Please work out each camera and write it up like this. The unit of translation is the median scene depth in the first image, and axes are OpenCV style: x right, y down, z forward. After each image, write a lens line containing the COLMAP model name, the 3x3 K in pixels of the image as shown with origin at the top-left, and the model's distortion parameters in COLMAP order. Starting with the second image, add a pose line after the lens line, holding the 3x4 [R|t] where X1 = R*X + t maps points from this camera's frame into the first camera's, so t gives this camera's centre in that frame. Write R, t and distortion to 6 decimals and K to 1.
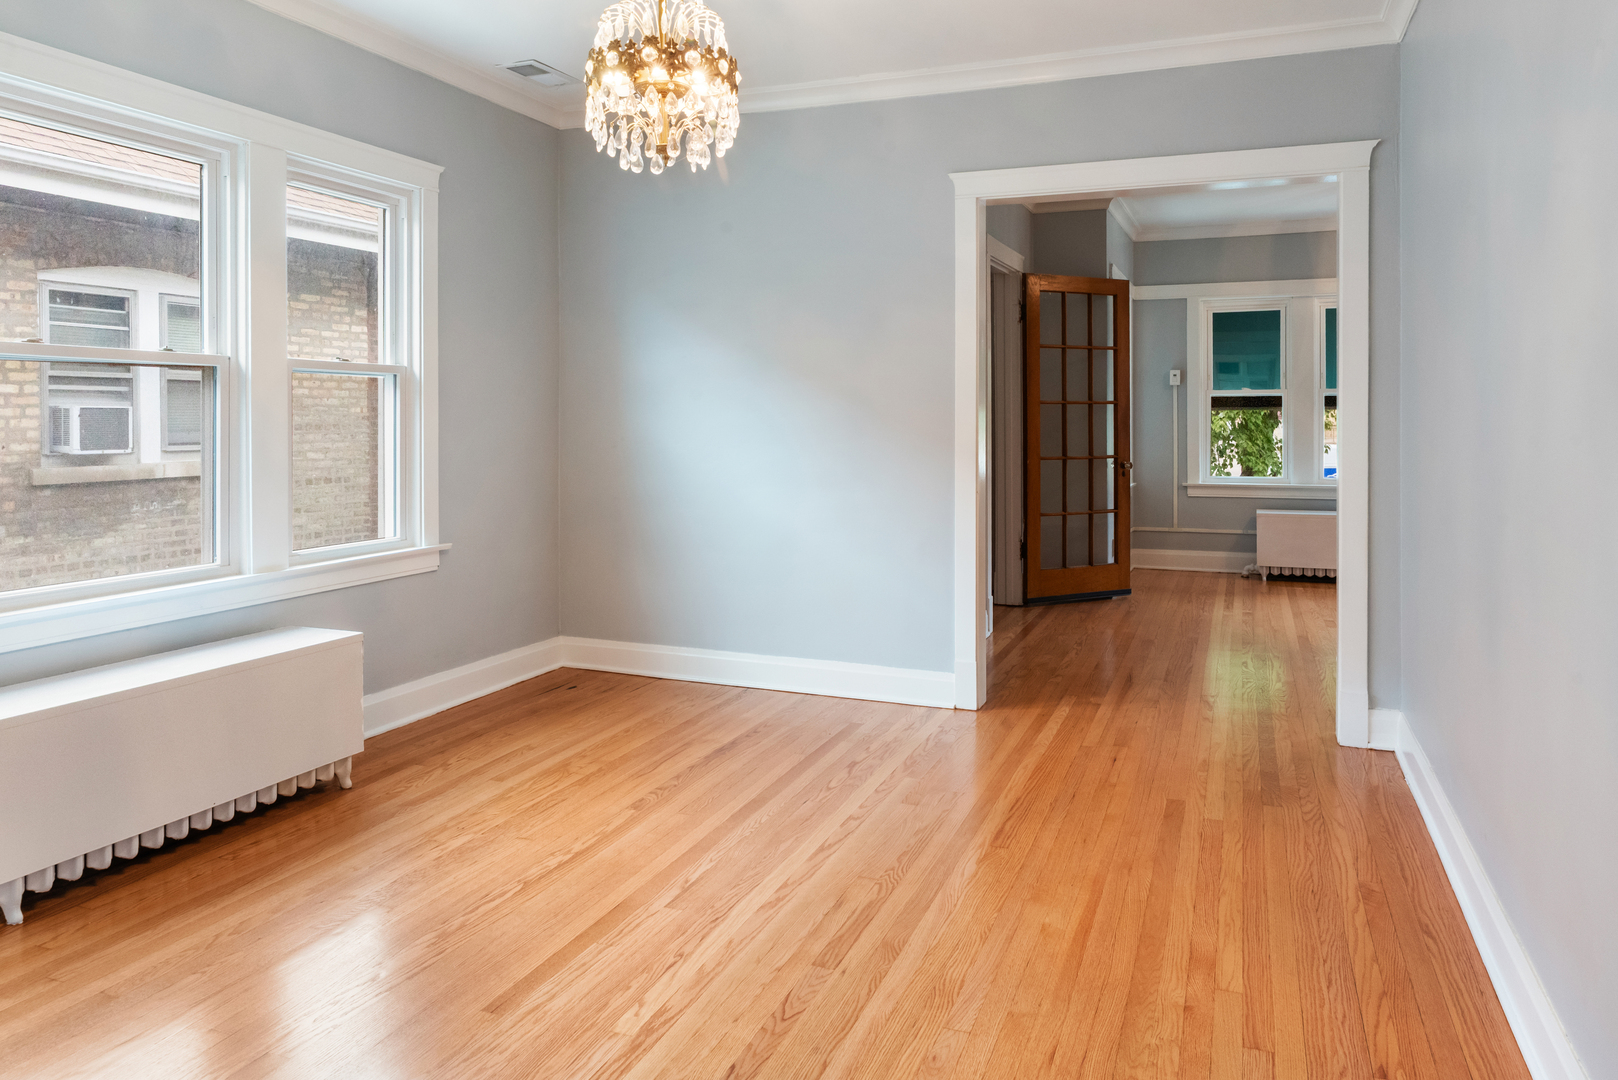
lens RADIAL K [[1102.8, 0, 809.8], [0, 1102.8, 472.2], [0, 0, 1]] dist [0.001033, -0.000306]
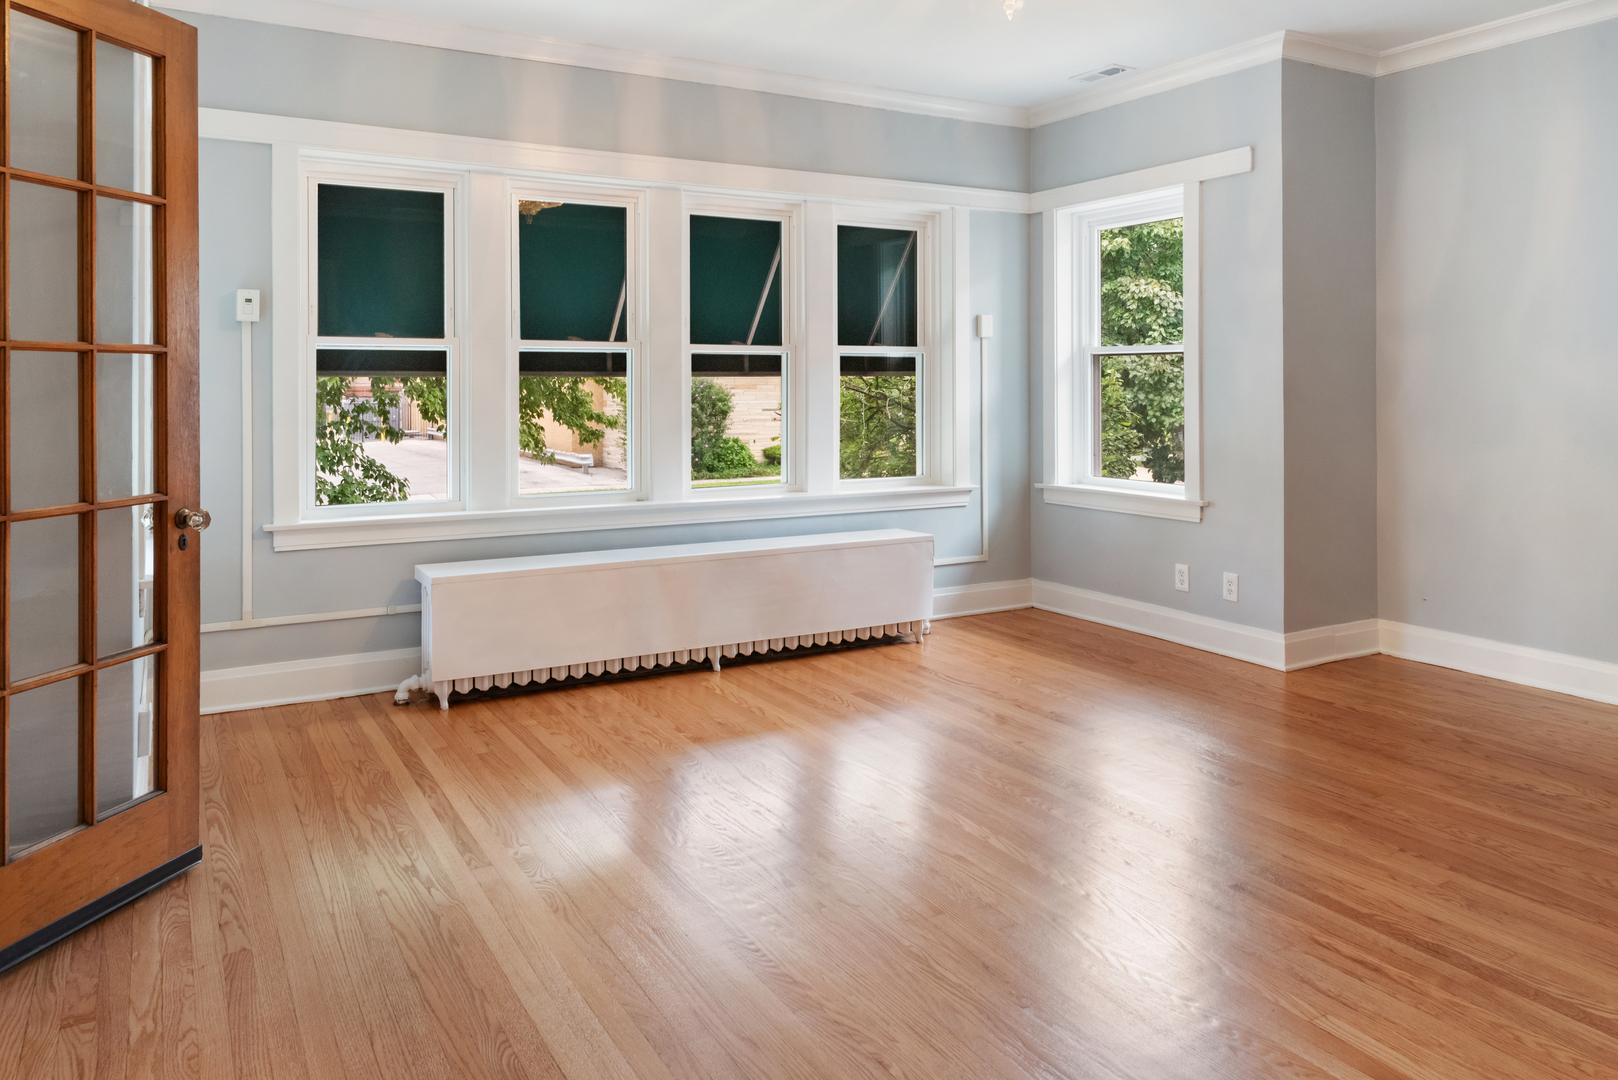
lens RADIAL K [[1132.1, 0, 813.1], [0, 1132.1, 385.9], [0, 0, 1]] dist [0.002171, -0.003585]
pose [[0.626425, 0.008681, 0.779433, 0.119593], [0.027581, 0.999065, -0.033294, -0.032742], [-0.778994, 0.042354, 0.625600, 0.591116]]
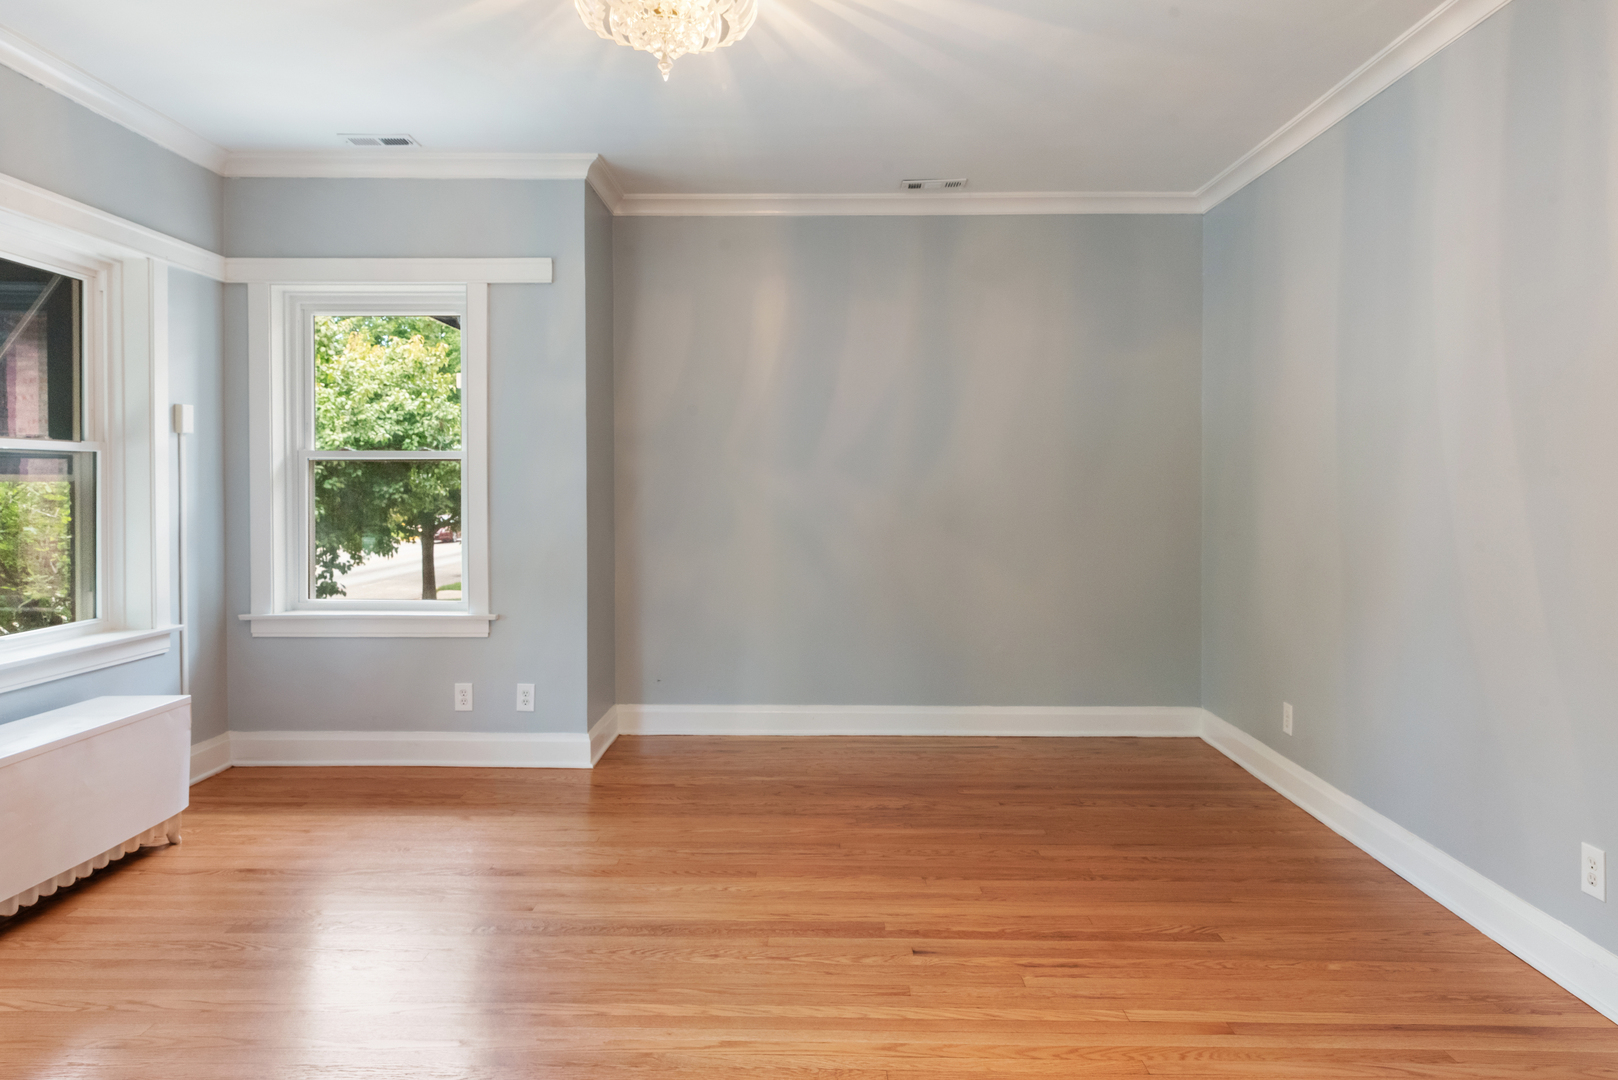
lens RADIAL K [[1067.9, 0, 806.3], [0, 1067.9, 515.2], [0, 0, 1]] dist [-0.000012, -0.000167]
pose [[-0.348918, -0.011970, 0.937077, 0.149085], [0.041368, 0.998747, 0.028161, -0.047176], [-0.936240, 0.048590, -0.347986, 0.870075]]
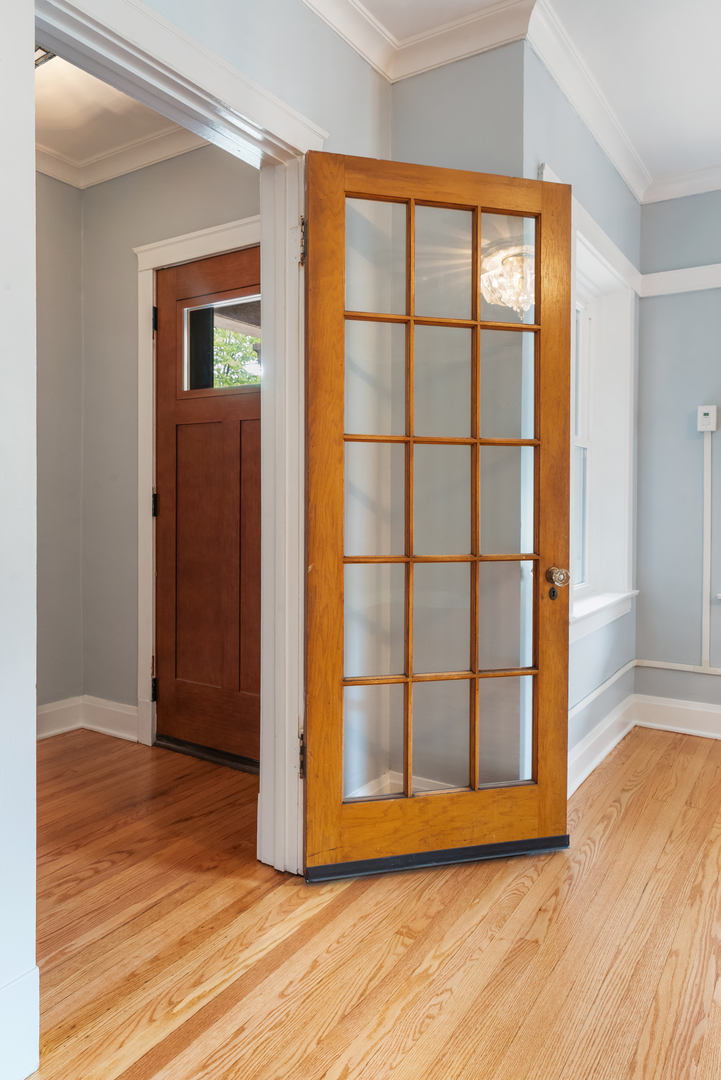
lens RADIAL K [[736.1, 0, 359.9], [0, 736.1, 506.1], [0, 0, 1]] dist [0.001033, -0.000306]
pose [[0.981608, 0.022950, -0.189521, 0.260775], [-0.028597, 0.999223, -0.027115, -0.025245], [0.188752, 0.032036, 0.981502, 0.669693]]
